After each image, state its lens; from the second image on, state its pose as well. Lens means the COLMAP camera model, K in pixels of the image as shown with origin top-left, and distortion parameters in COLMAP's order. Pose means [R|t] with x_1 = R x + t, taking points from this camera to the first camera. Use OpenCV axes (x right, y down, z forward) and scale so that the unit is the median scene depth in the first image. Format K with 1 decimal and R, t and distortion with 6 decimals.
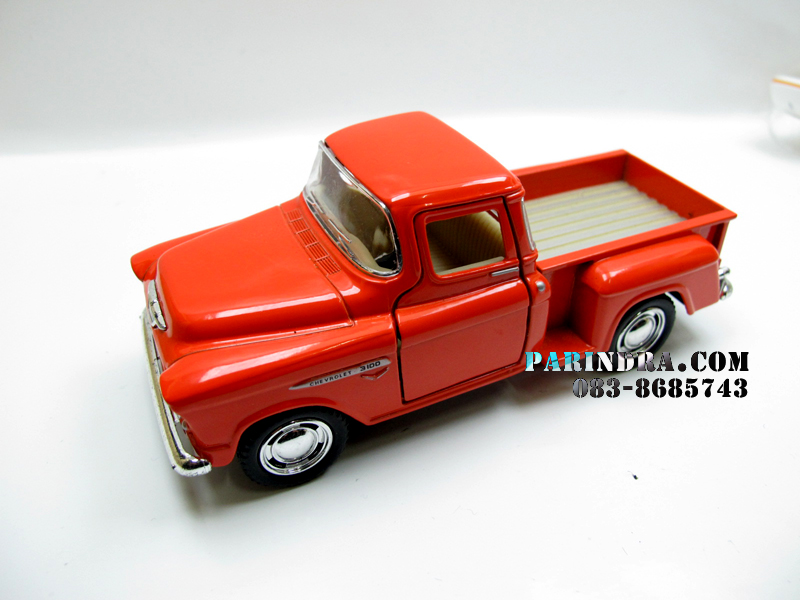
lens RADIAL K [[680.1, 0, 400.0], [0, 680.1, 300.0], [0, 0, 1]] dist [-0.186783, 0.008544]
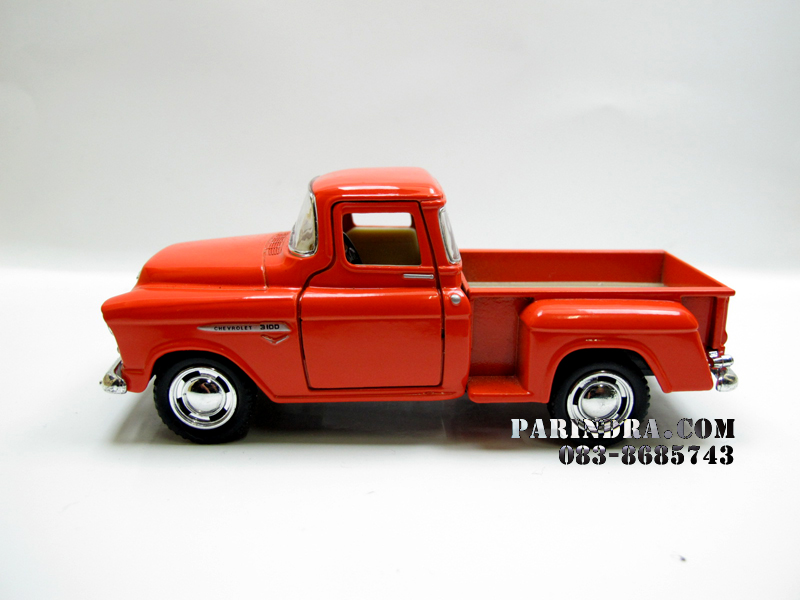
lens RADIAL K [[755.0, 0, 400.0], [0, 755.0, 300.0], [0, 0, 1]] dist [-0.207107, -0.002537]
pose [[0.918364, 0.115535, -0.378496, 0.575006], [-0.238007, 0.925373, -0.295020, 0.344554], [0.316165, 0.361021, 0.877328, -0.027097]]
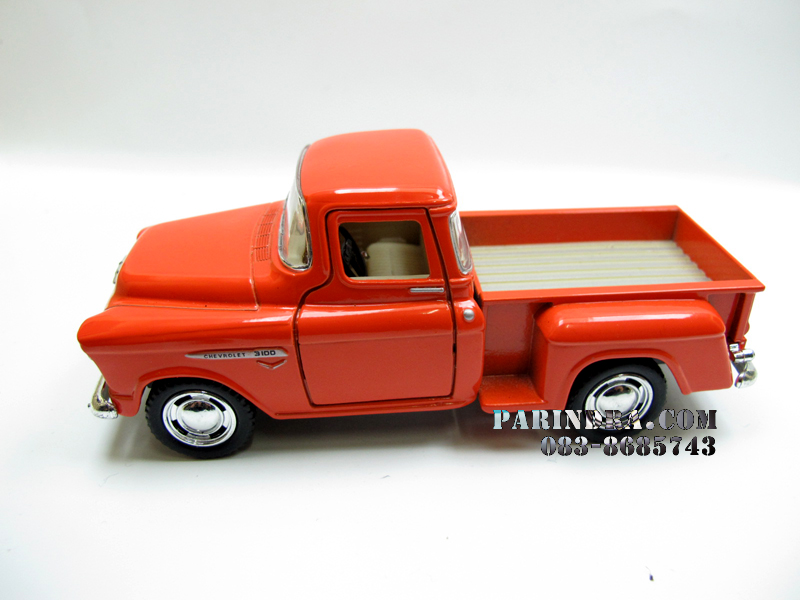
lens RADIAL K [[680.1, 0, 400.0], [0, 680.1, 300.0], [0, 0, 1]] dist [-0.186783, 0.008544]
pose [[0.932505, 0.176298, -0.315204, 0.418662], [-0.204122, 0.977268, -0.057278, 0.033582], [0.297941, 0.117752, 0.947294, 0.092826]]
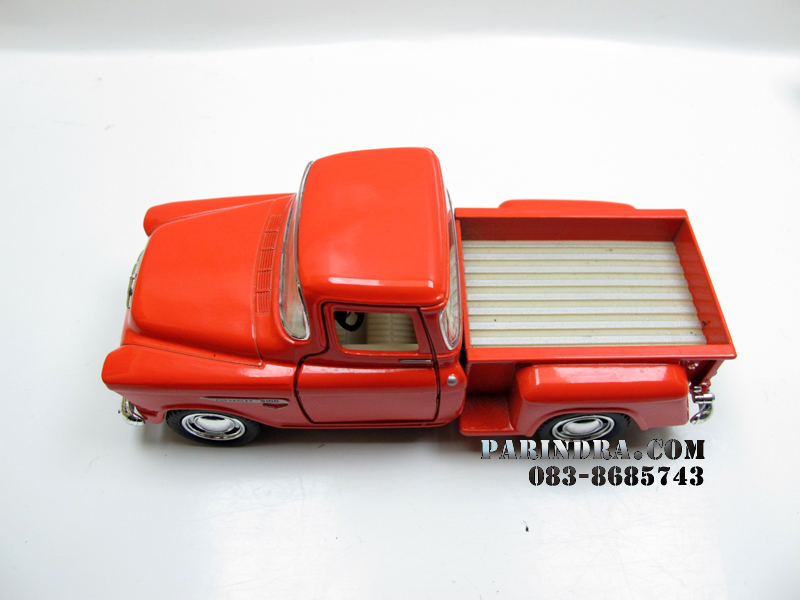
lens RADIAL K [[680.1, 0, 400.0], [0, 680.1, 300.0], [0, 0, 1]] dist [-0.186783, 0.008544]
pose [[0.911192, 0.345185, -0.224892, 0.331310], [-0.253131, 0.899771, 0.355440, -0.482805], [0.325043, -0.266947, 0.907241, 0.082471]]
